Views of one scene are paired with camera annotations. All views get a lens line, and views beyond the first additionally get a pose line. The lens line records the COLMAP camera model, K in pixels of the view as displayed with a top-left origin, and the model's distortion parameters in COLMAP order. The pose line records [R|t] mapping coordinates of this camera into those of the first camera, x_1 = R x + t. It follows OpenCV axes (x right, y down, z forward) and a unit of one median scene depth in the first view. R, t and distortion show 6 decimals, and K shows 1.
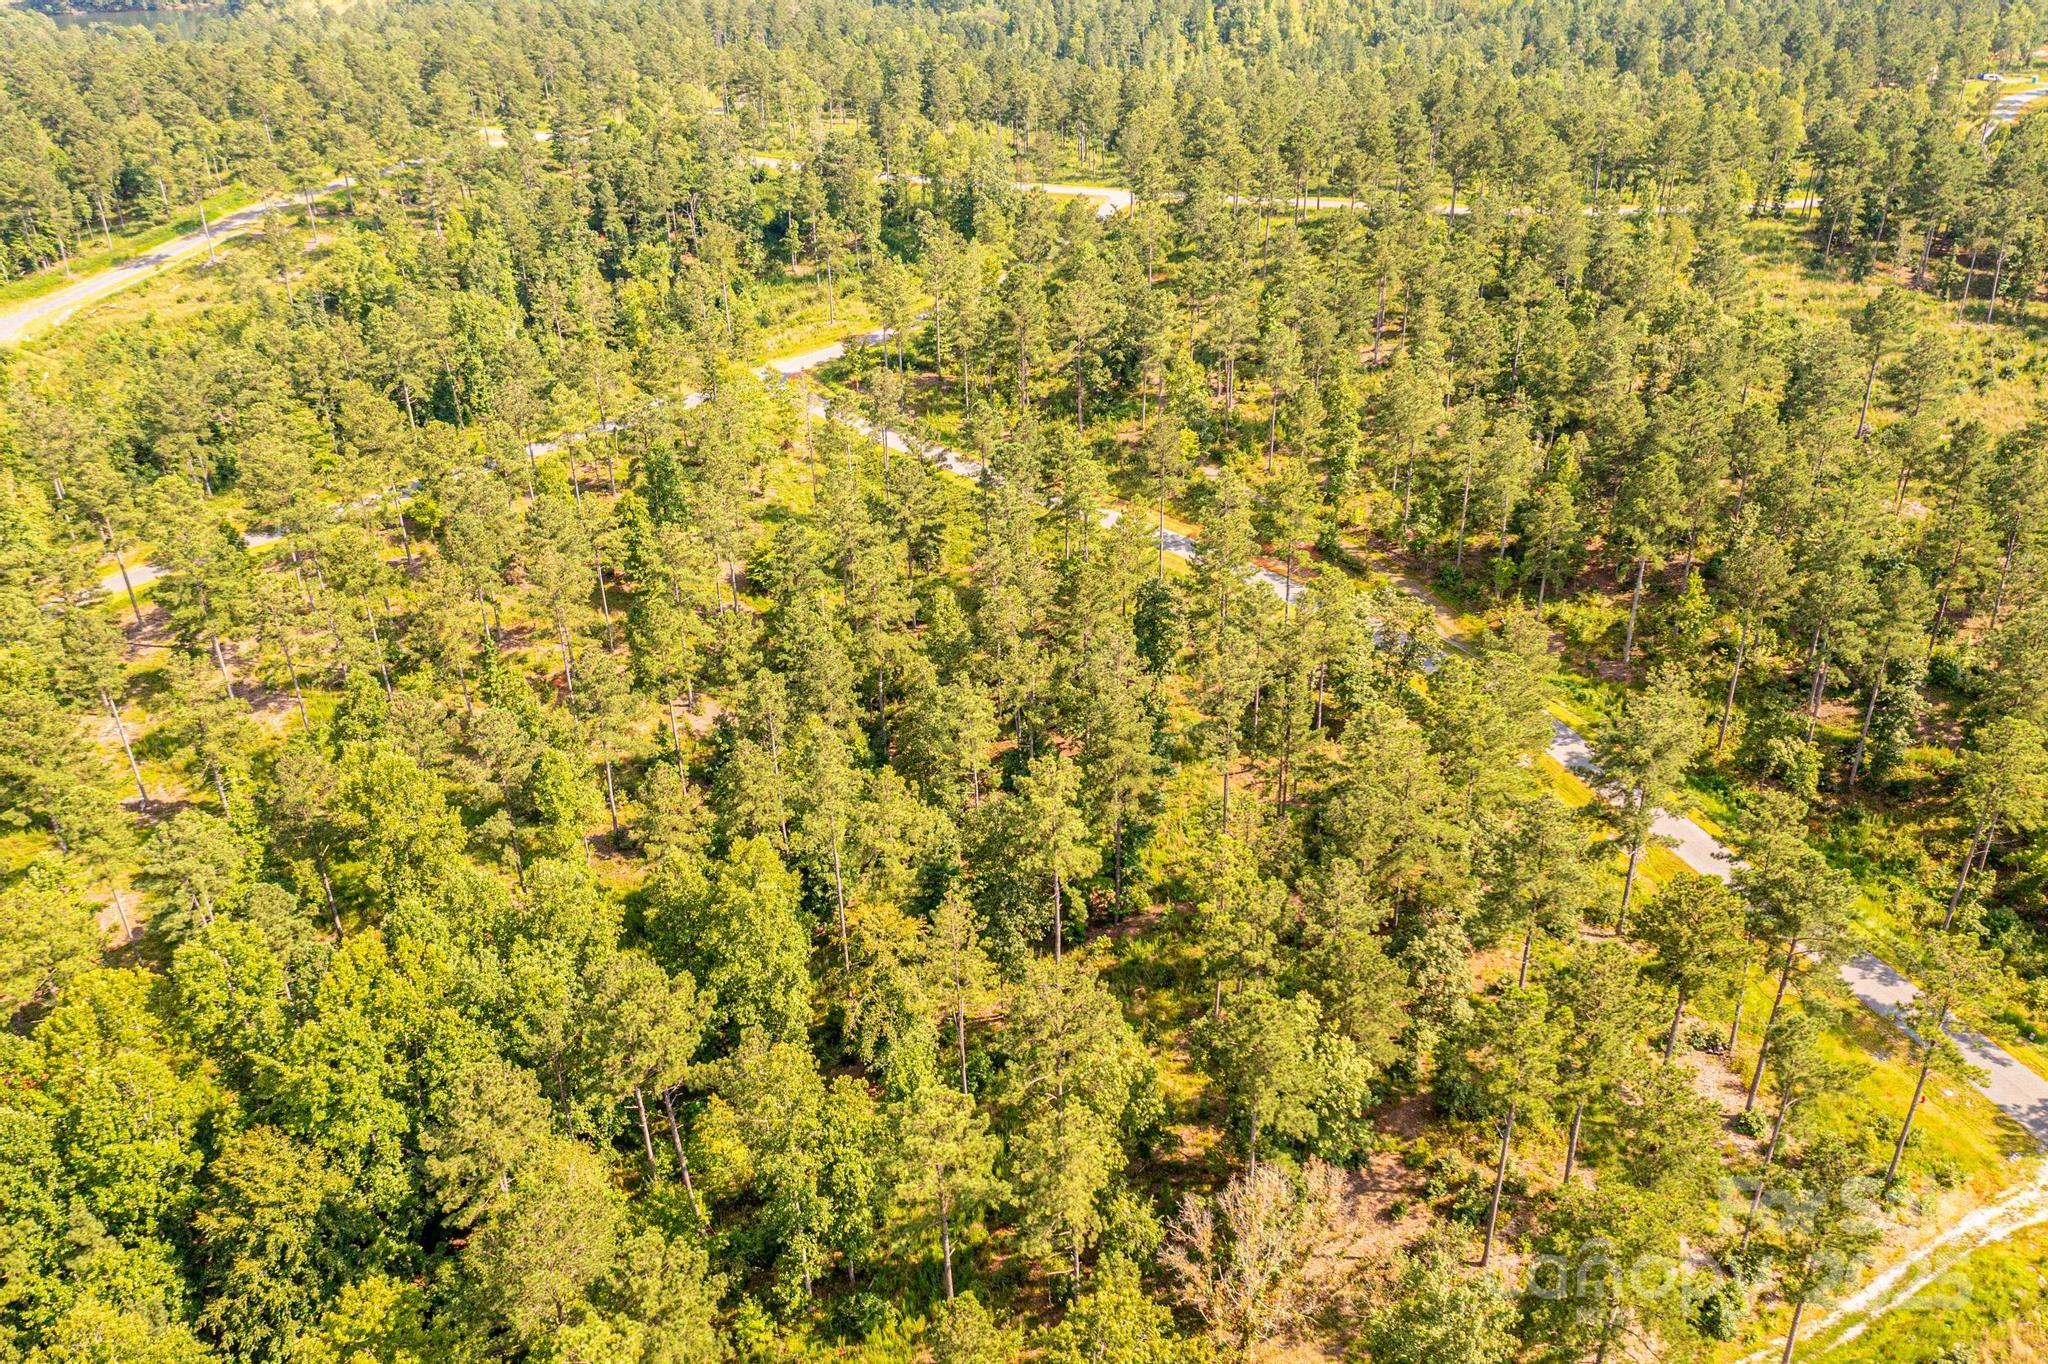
lens RADIAL K [[1639.6, 0, 1024.0], [0, 1639.6, 682.0], [0, 0, 1]] dist [-0.005631, 0.047868]
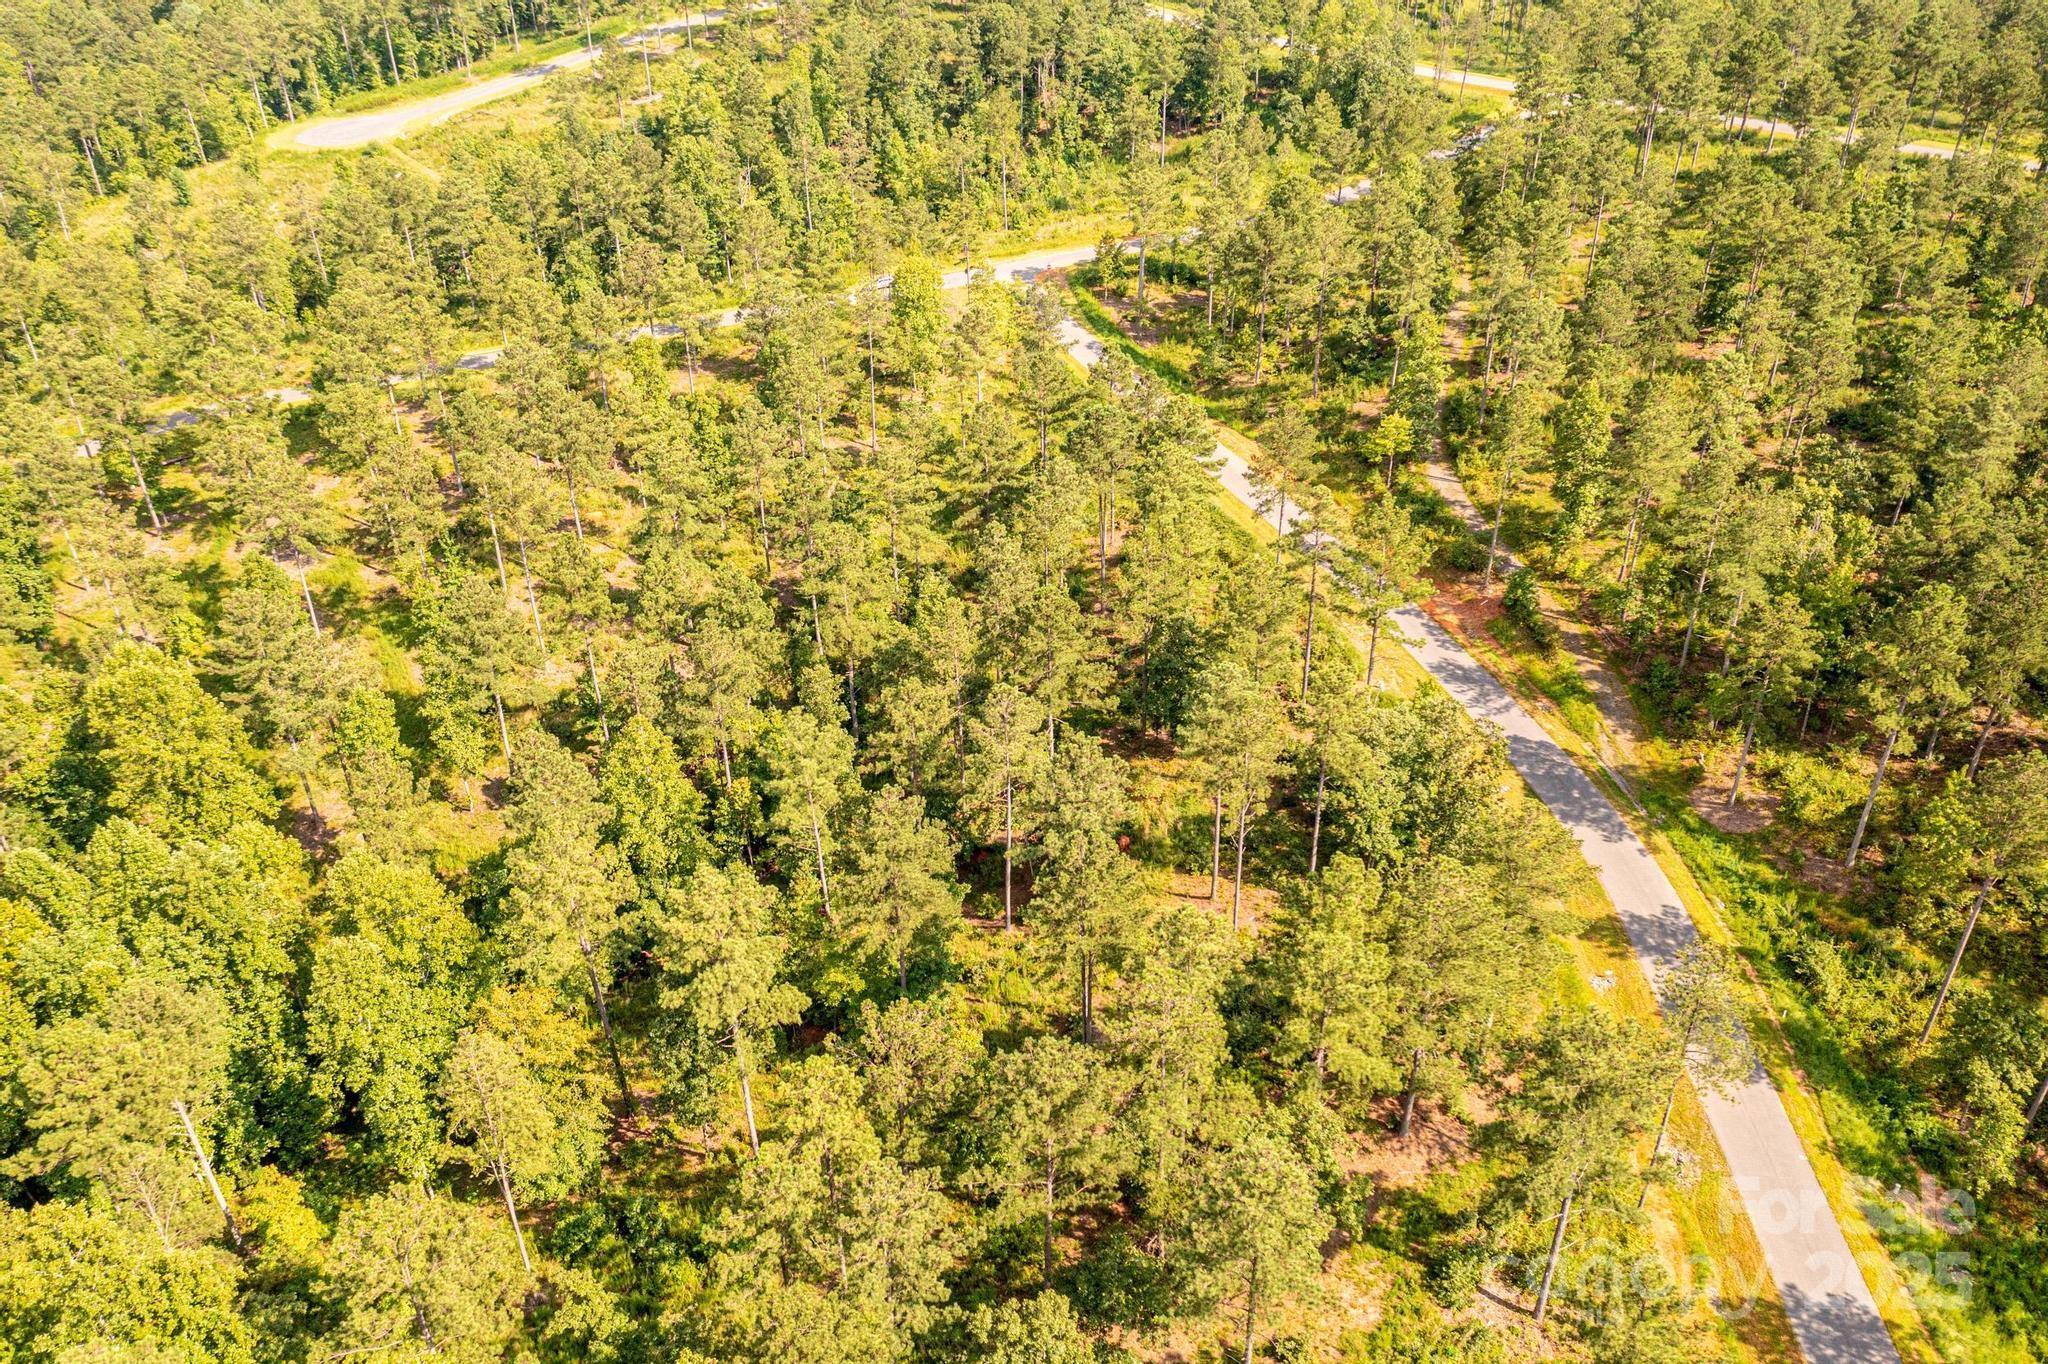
lens RADIAL K [[1639.6, 0, 1024.0], [0, 1639.6, 682.0], [0, 0, 1]] dist [-0.005631, 0.047868]
pose [[0.928338, 0.209625, -0.306993, 0.176218], [-0.185297, 0.976872, 0.106707, -0.070753], [0.322262, -0.042175, 0.945711, 0.175401]]
